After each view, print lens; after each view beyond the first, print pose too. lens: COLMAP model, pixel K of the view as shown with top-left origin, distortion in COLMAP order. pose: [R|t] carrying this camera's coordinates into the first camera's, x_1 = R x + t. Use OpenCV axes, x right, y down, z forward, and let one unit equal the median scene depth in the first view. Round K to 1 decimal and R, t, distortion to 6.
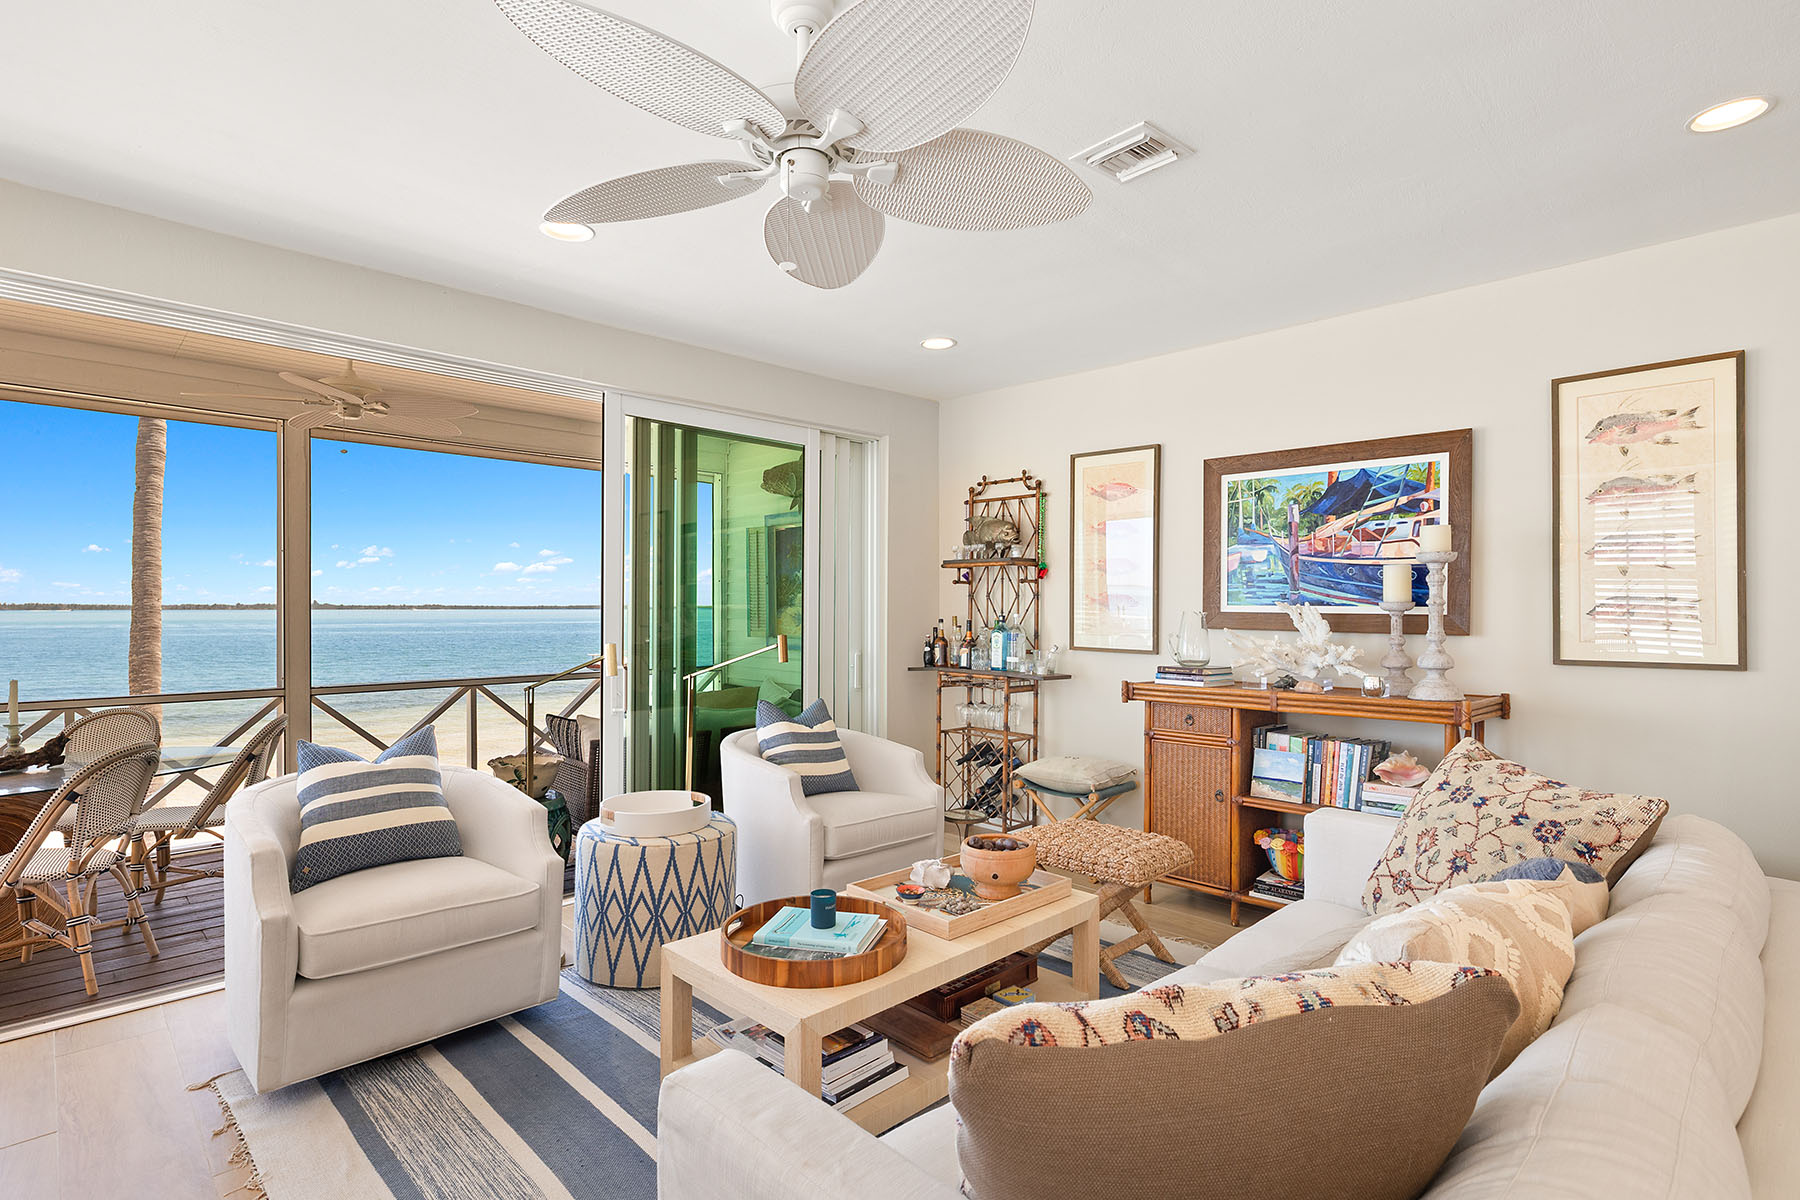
lens RADIAL K [[874.2, 0, 898.4], [0, 874.2, 610.9], [0, 0, 1]] dist [-0.001265, 0.000161]
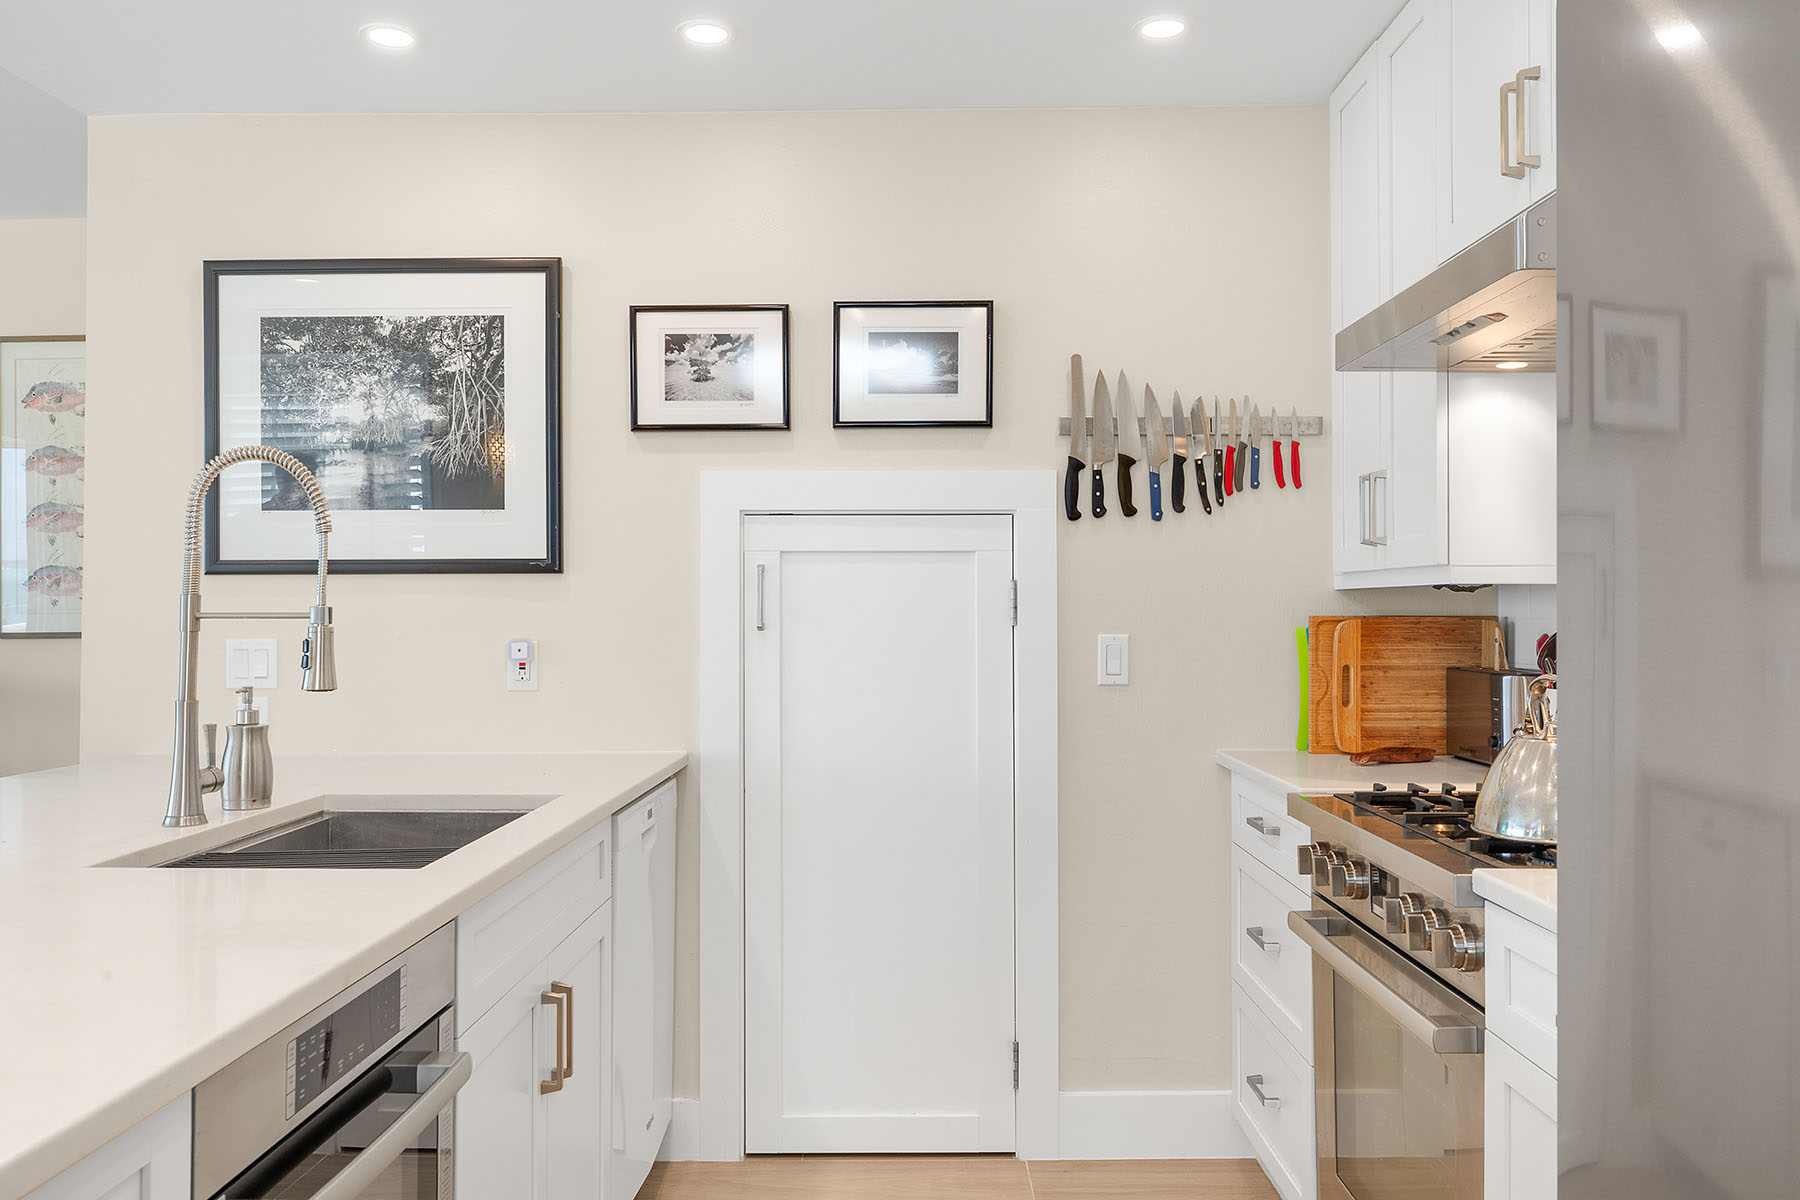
lens RADIAL K [[1374.6, 0, 900.0], [0, 1374.6, 600.0], [0, 0, 1]] dist [-0.002550, 0.000594]
pose [[0.718109, 0.001729, 0.695929, 0.352146], [0.006012, 0.999944, -0.008689, 0.033484], [-0.695905, 0.010423, 0.718058, -0.635759]]
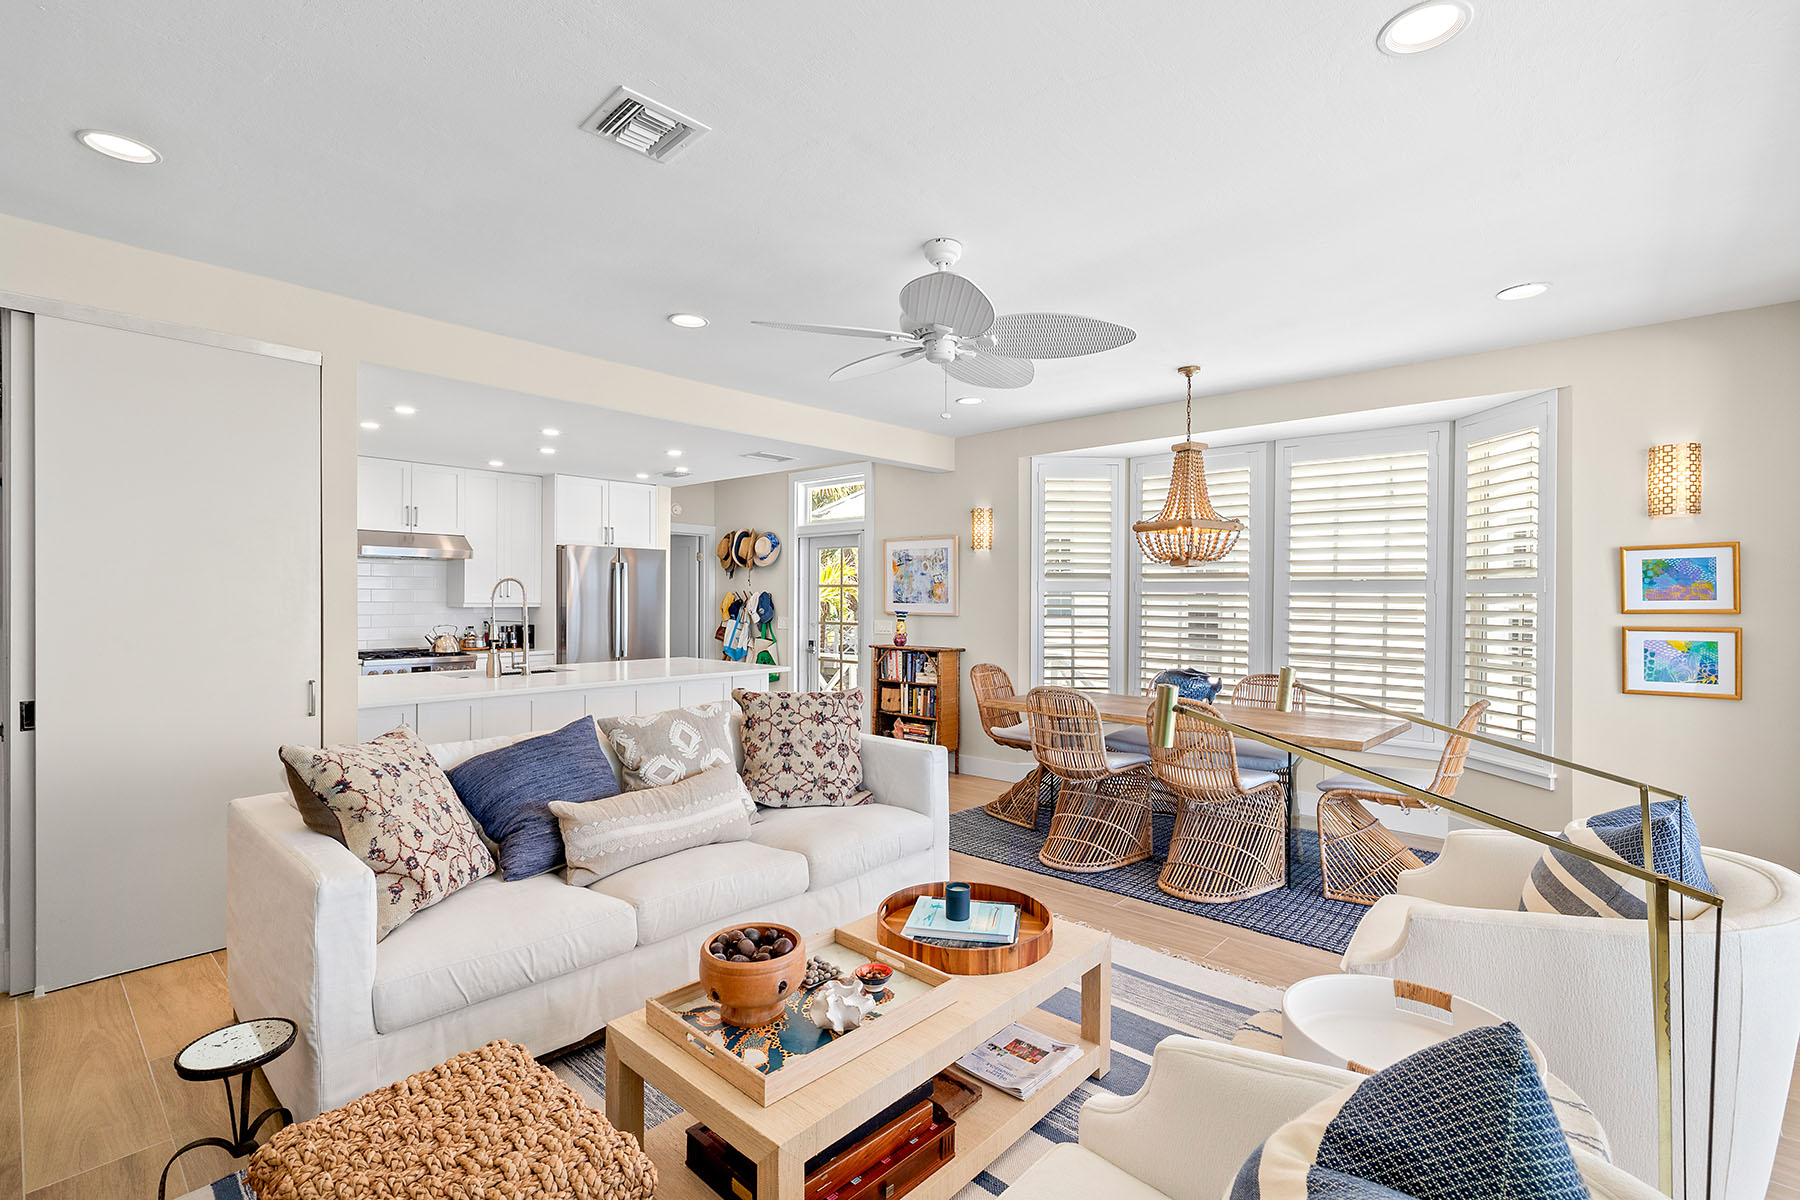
lens RADIAL K [[824.2, 0, 900.0], [0, 824.2, 600.0], [0, 0, 1]] dist [0.001523, 0.000512]
pose [[-0.999100, -0.007797, -0.041690, 0.015907], [-0.008297, 0.999896, 0.011827, -0.017718], [0.041593, 0.012162, -0.999061, 1.209855]]
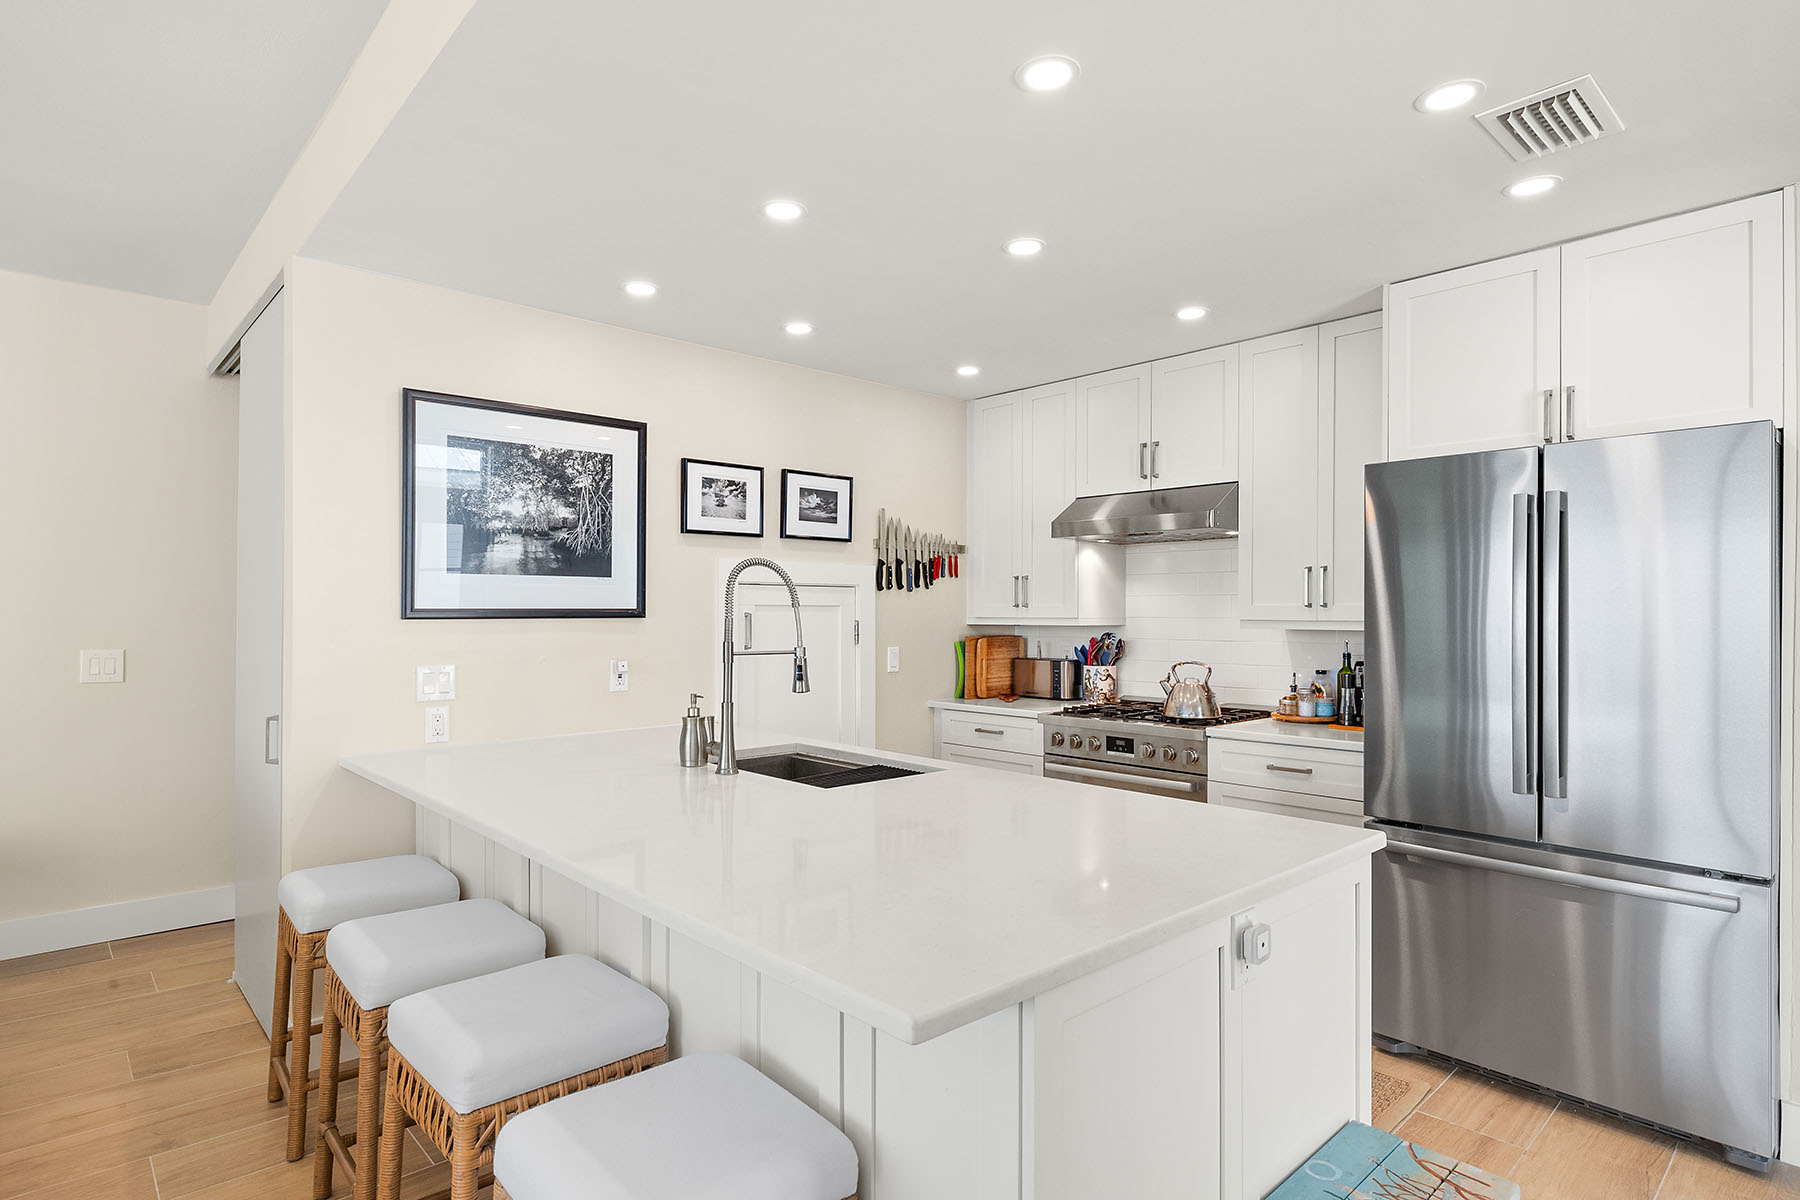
lens RADIAL K [[938.1, 0, 895.8], [0, 938.1, 610.4], [0, 0, 1]] dist [0.003249, 0.000349]
pose [[0.042792, -0.000445, 0.999084, -0.109715], [0.004611, 0.999989, 0.000248, 0.003721], [-0.999073, 0.004596, 0.042794, -0.197854]]
